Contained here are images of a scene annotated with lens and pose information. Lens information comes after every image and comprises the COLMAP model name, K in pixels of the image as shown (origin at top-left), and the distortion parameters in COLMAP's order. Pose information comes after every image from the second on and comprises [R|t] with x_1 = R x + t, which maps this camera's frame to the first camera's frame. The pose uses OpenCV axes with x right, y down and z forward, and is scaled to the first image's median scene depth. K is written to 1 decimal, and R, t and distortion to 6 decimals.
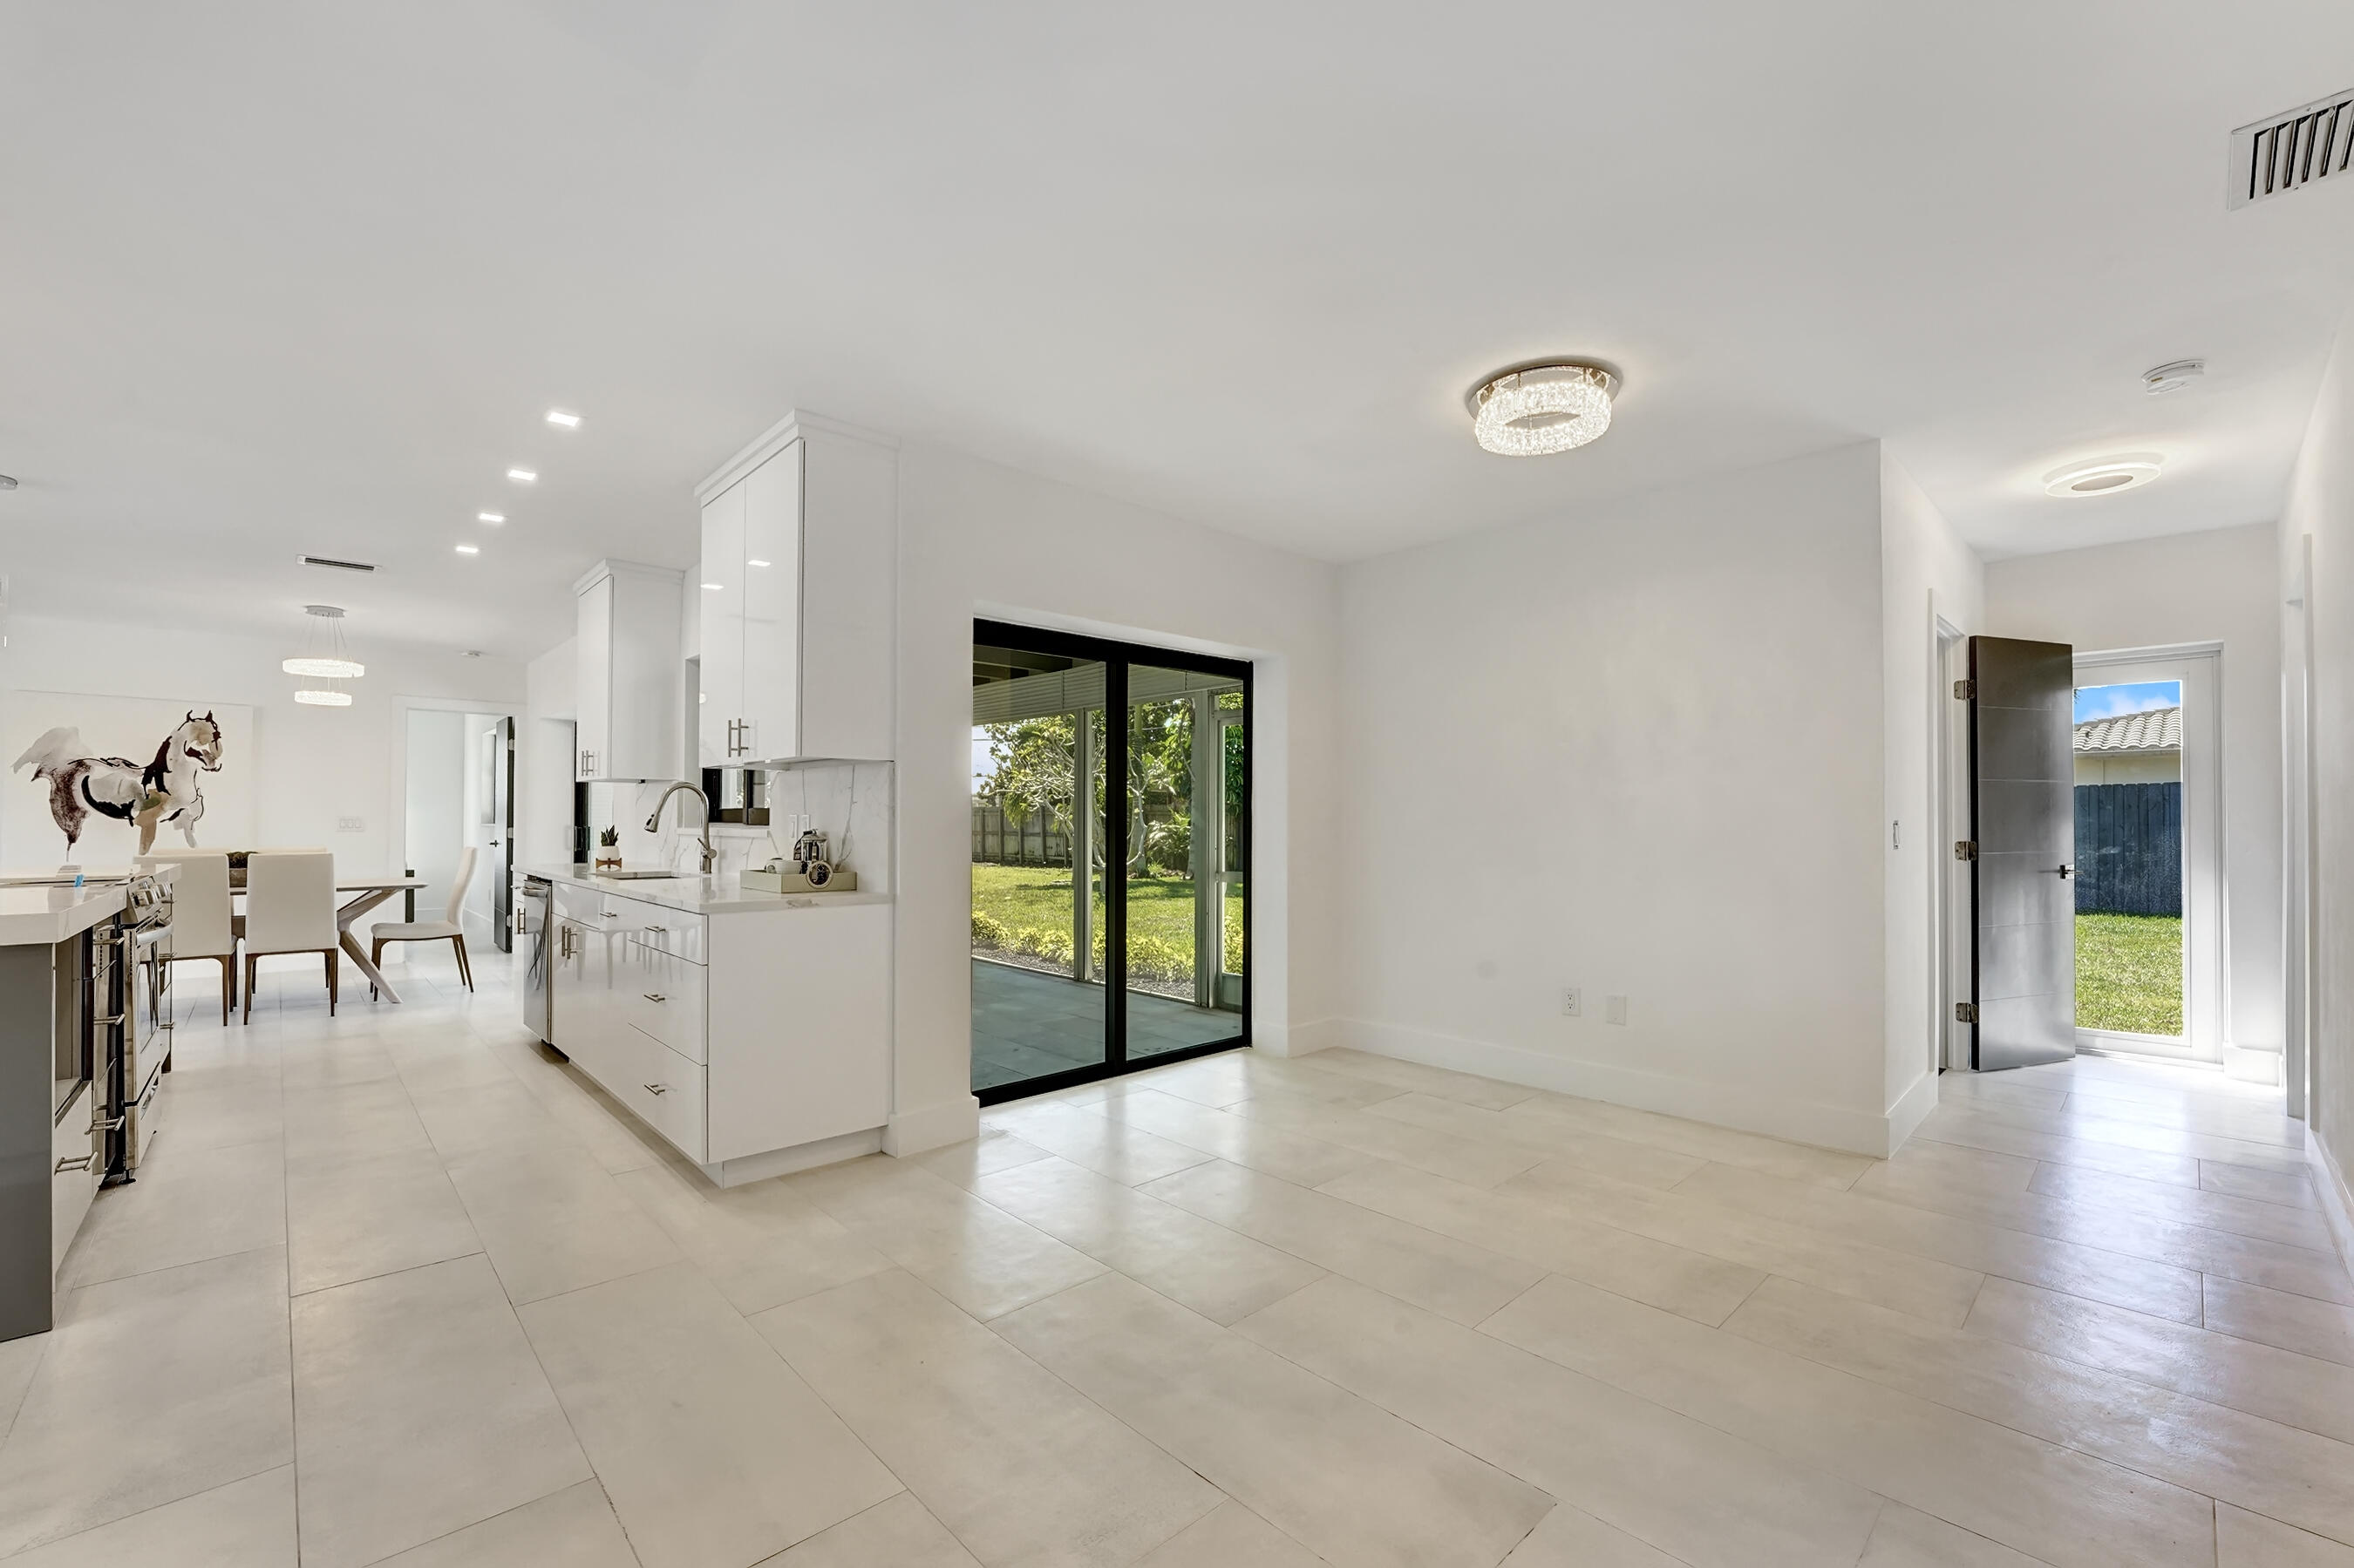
lens RADIAL K [[976.5, 0, 1162.3], [0, 976.5, 807.4], [0, 0, 1]] dist [-0.012318, 0.000324]
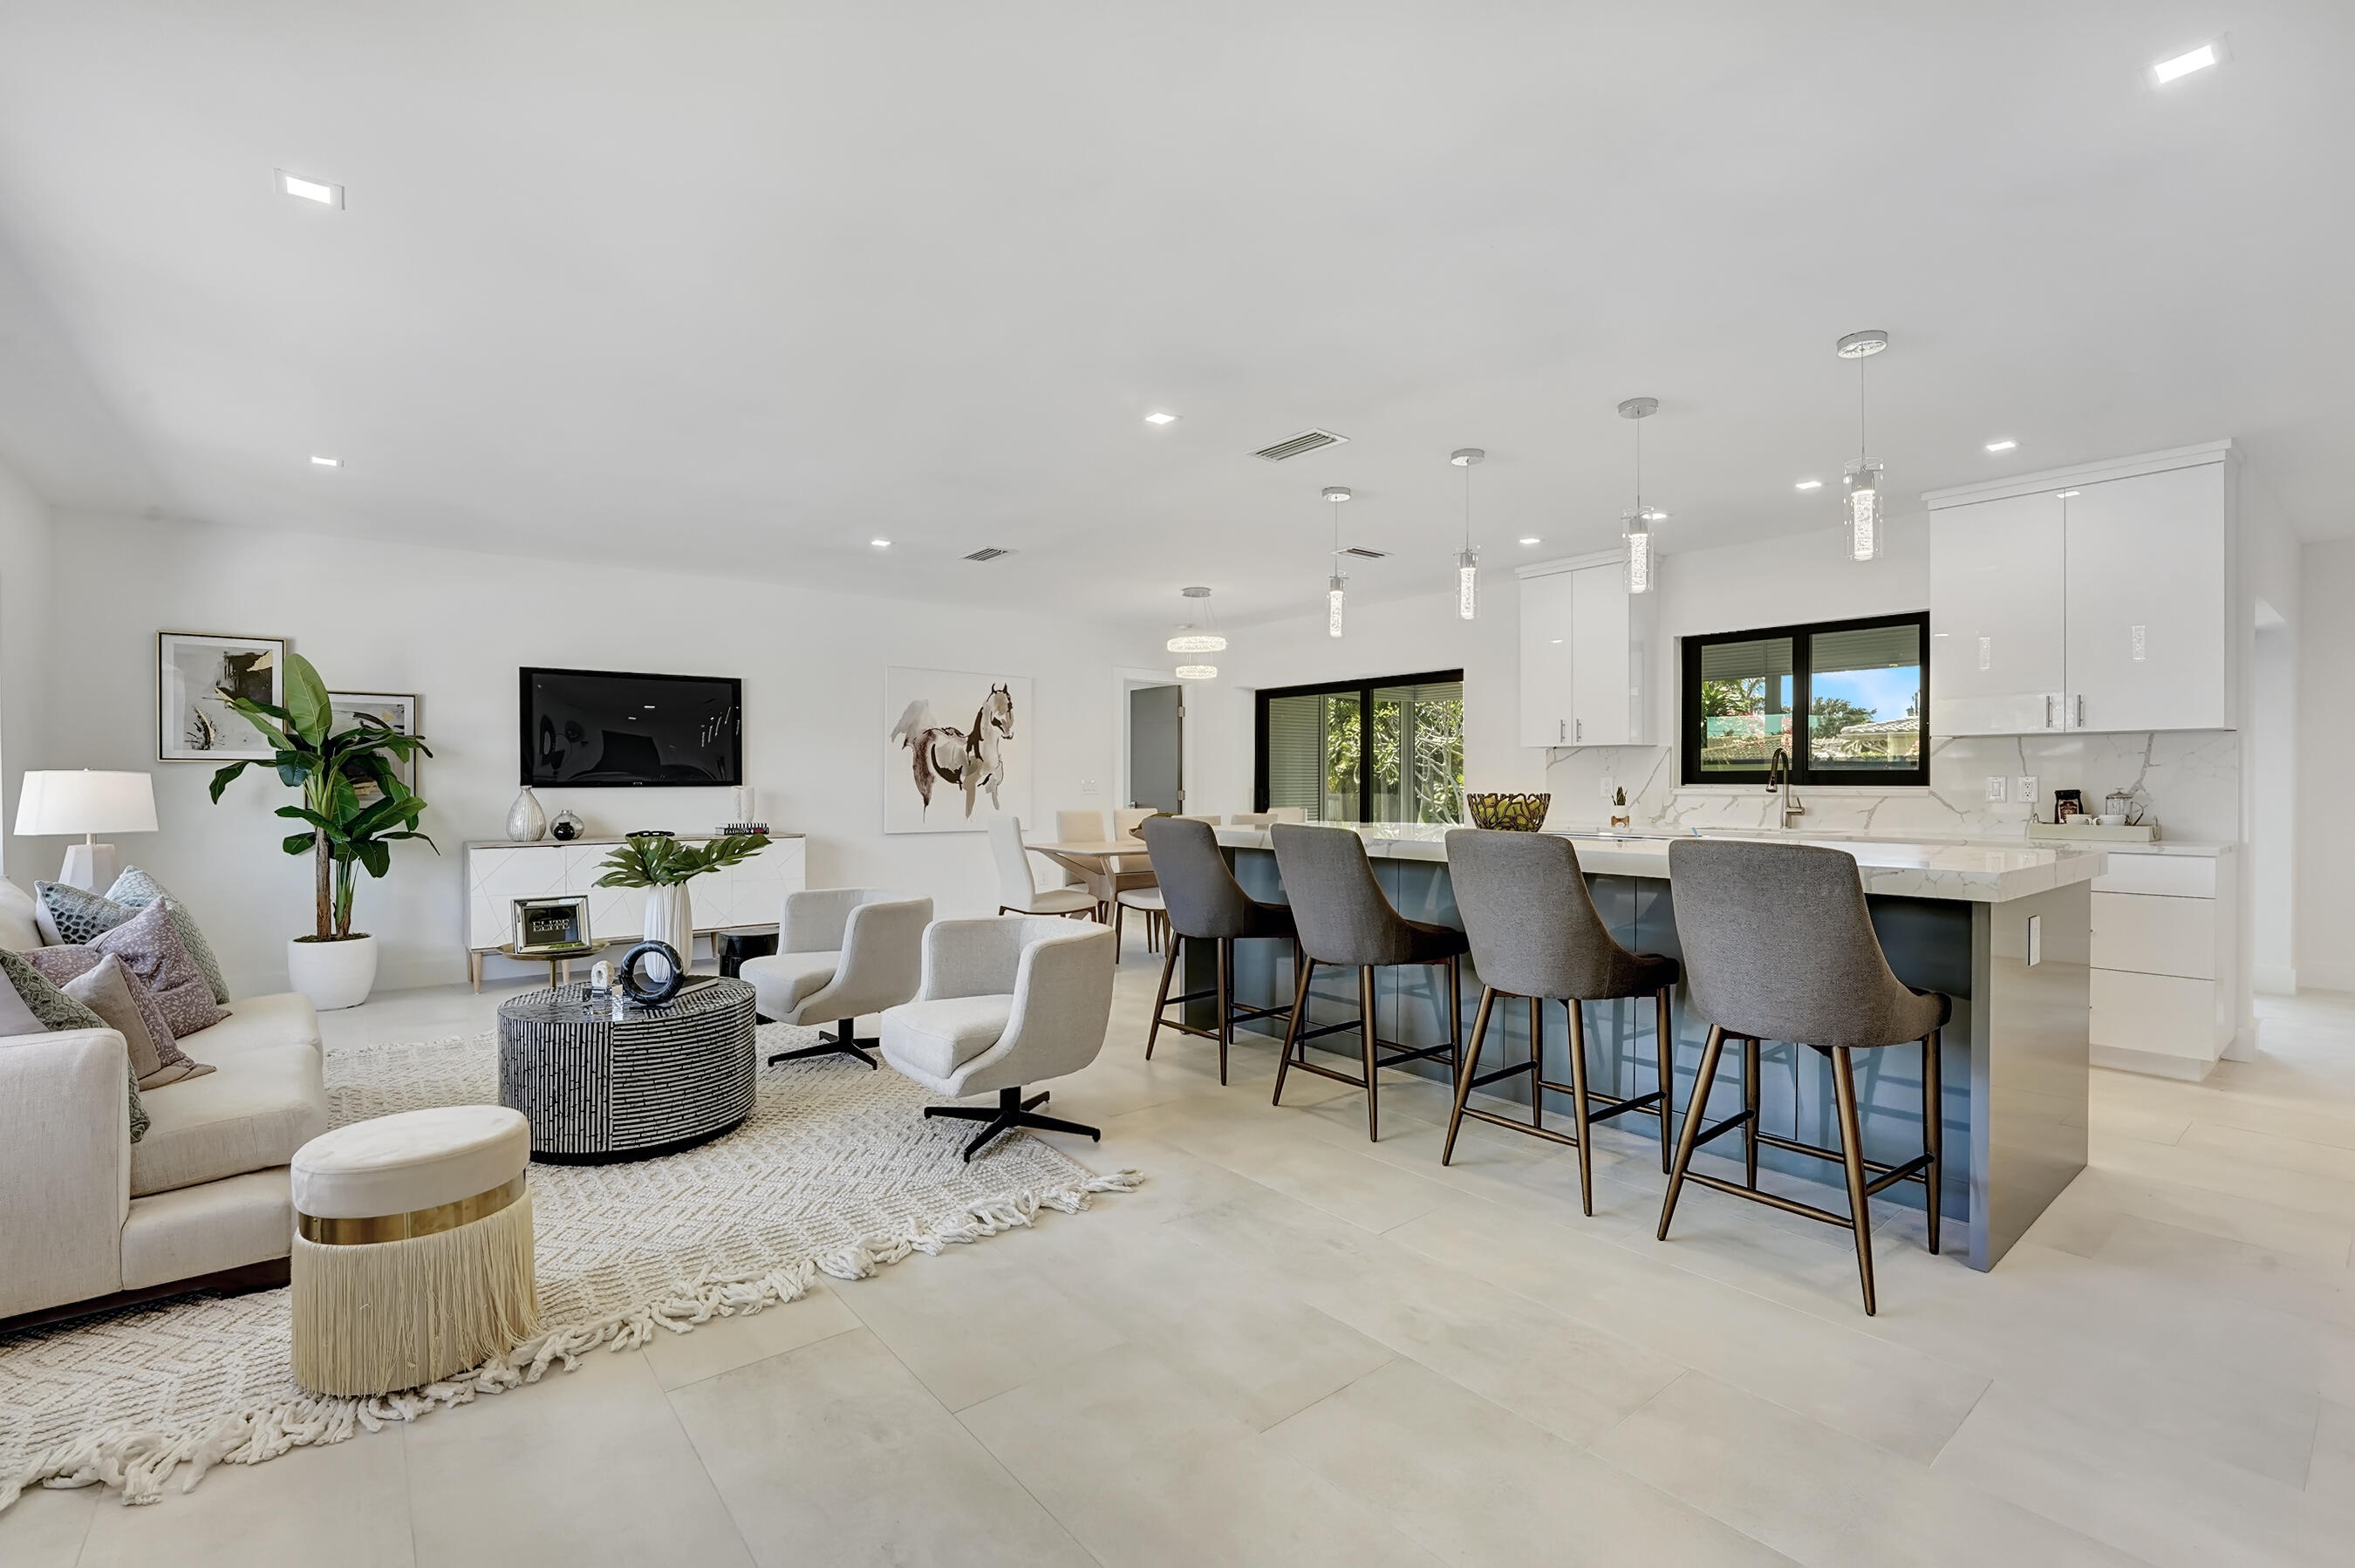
lens RADIAL K [[1028.3, 0, 1183.4], [0, 1028.3, 778.5], [0, 0, 1]] dist [-0.017957, -0.000296]
pose [[0.998532, -0.004584, -0.053975, -0.759199], [0.005175, 0.999928, 0.010807, -0.004846], [0.053921, -0.011070, 0.998484, -0.153352]]
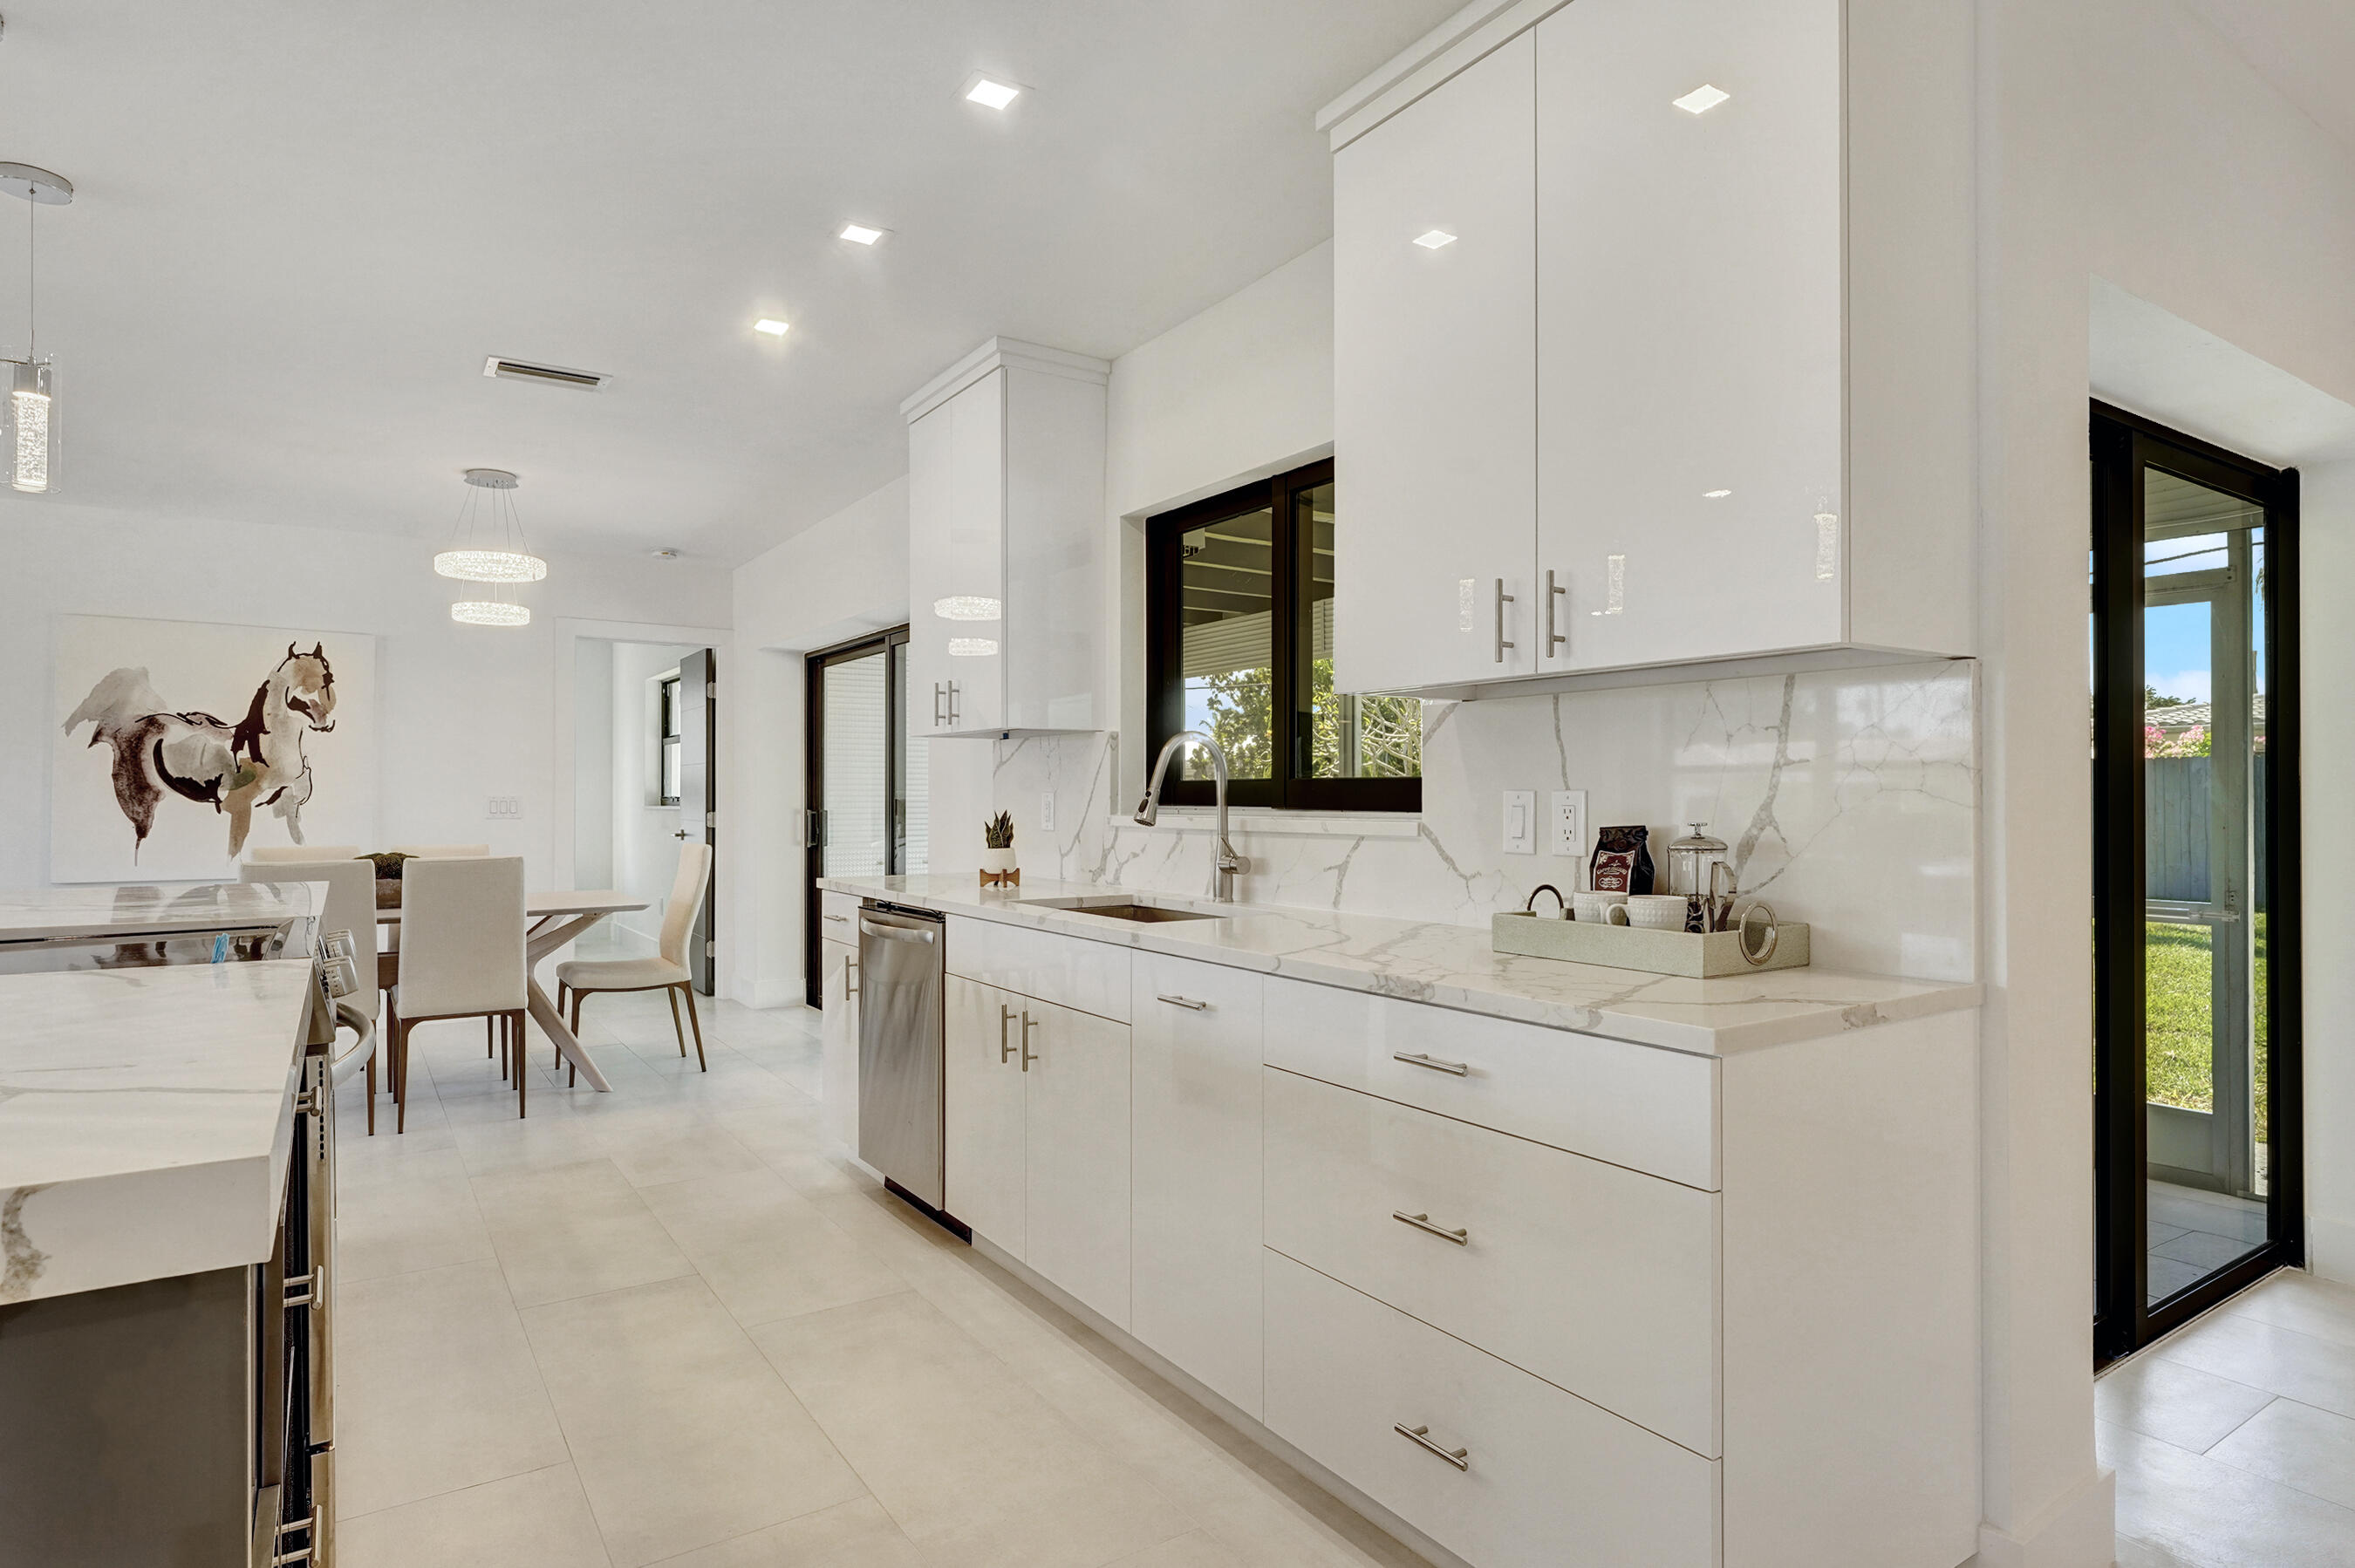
lens RADIAL K [[1270.5, 0, 1171.2], [0, 1270.5, 786.6], [0, 0, 1]] dist [0.010916, -0.002803]
pose [[0.987911, -0.005449, -0.154928, -0.265804], [0.006292, 0.999968, 0.004953, 0.000834], [0.154896, -0.005868, 0.987913, 0.212893]]
